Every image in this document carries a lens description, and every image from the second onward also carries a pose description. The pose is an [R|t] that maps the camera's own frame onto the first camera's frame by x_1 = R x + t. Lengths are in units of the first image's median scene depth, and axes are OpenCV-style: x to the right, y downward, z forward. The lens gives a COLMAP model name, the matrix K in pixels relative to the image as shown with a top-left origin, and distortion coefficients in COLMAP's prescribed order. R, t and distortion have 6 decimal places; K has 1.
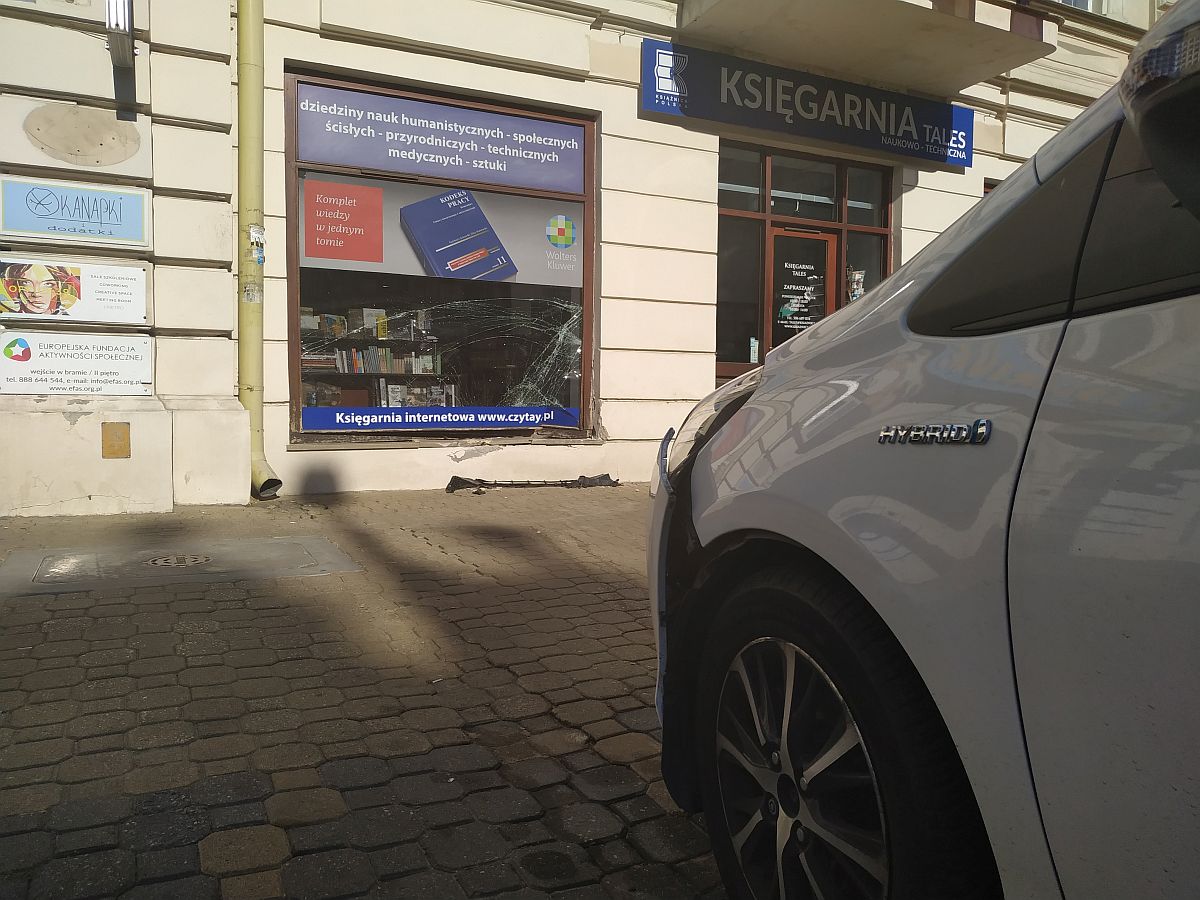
lens RADIAL K [[864.1, 0, 600.0], [0, 864.1, 450.0], [0, 0, 1]] dist [0.003516, -0.001198]
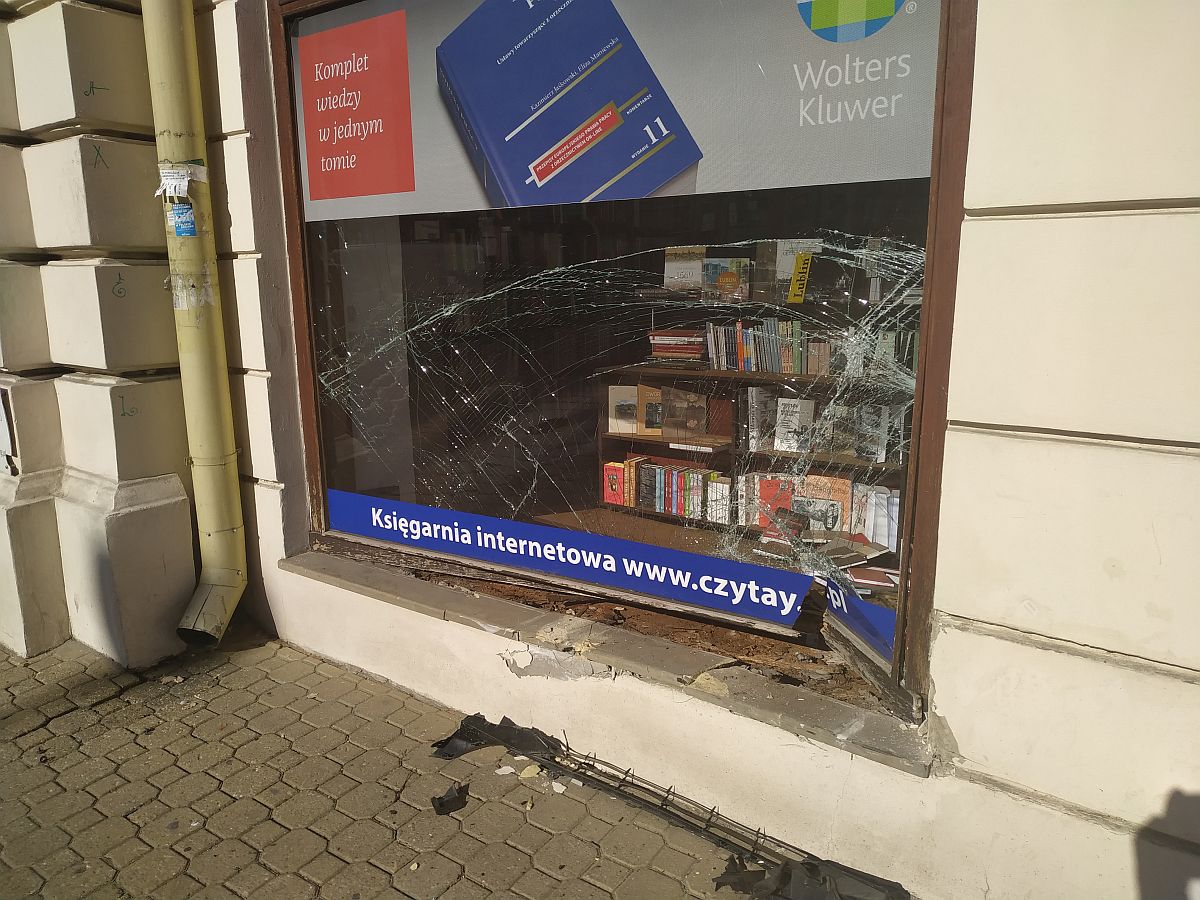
lens RADIAL K [[845.8, 0, 620.3], [0, 845.8, 449.4], [0, 0, 1]] dist [0.001793, -0.000708]
pose [[0.475208, 0.164825, -0.864297, 0.186709], [-0.033639, 0.984983, 0.169345, -0.161936], [0.879230, -0.051400, 0.473617, 0.871672]]
